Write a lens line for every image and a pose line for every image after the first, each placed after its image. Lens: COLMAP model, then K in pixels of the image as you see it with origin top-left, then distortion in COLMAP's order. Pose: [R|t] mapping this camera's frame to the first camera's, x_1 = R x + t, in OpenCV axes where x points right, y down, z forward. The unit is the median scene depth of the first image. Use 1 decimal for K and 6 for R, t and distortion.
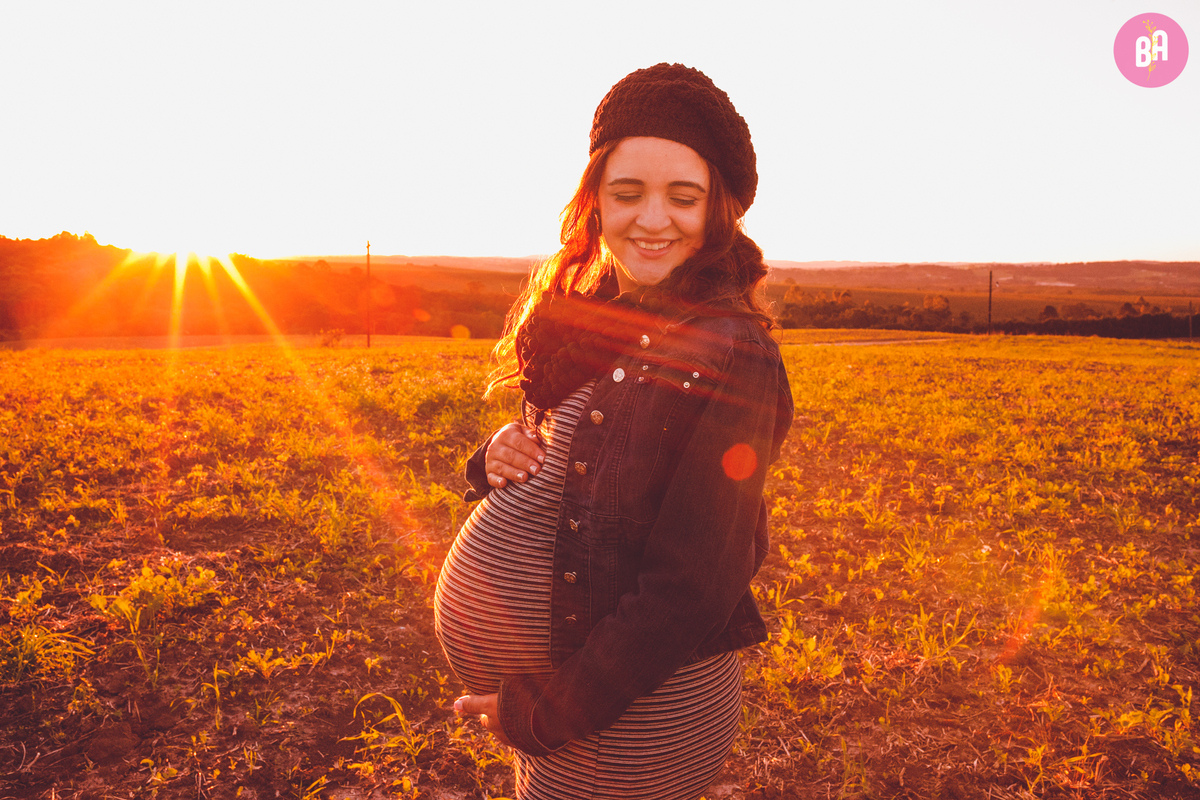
lens RADIAL K [[1209.4, 0, 606.1], [0, 1209.4, 402.0], [0, 0, 1]] dist [-0.028273, 0.000000]
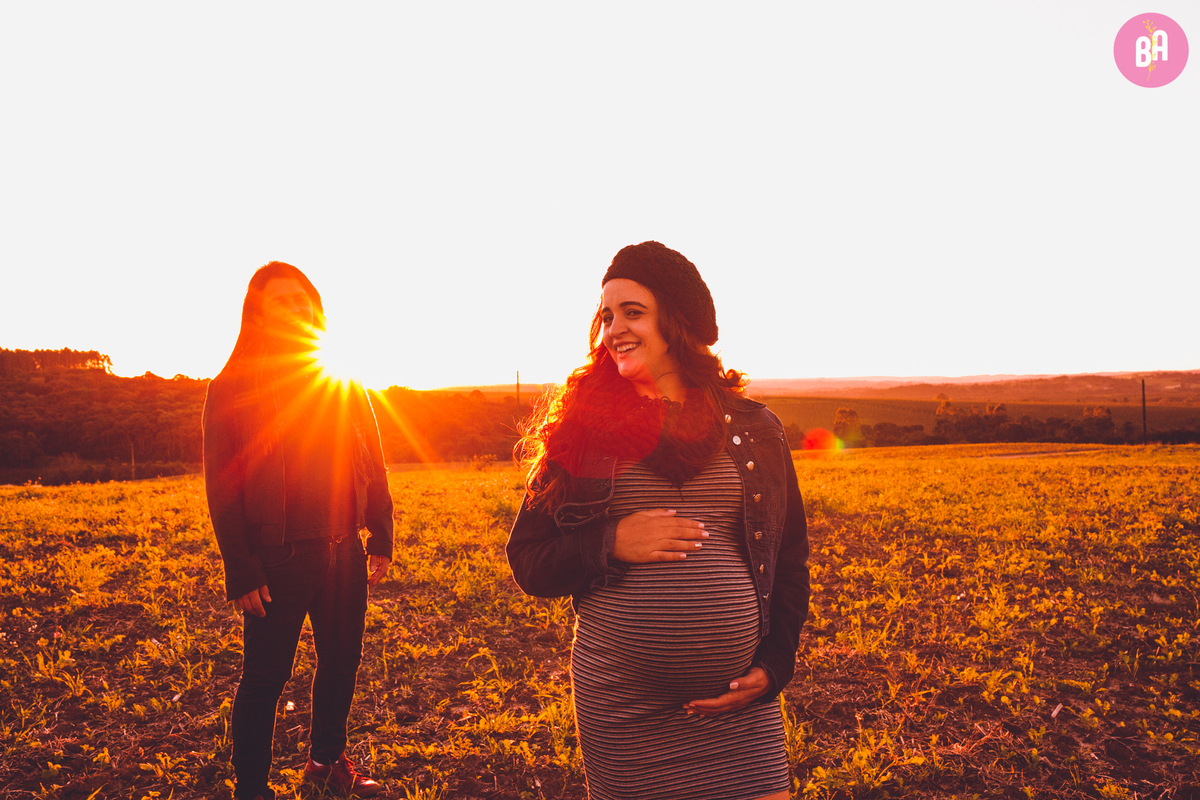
lens RADIAL K [[1209.4, 0, 596.9], [0, 1209.4, 396.5], [0, 0, 1]] dist [-0.028273, 0.000000]
pose [[0.990873, -0.030495, -0.131305, 0.036446], [0.016351, 0.994073, -0.107478, 0.014582], [0.133804, 0.104350, 0.985499, -0.119452]]
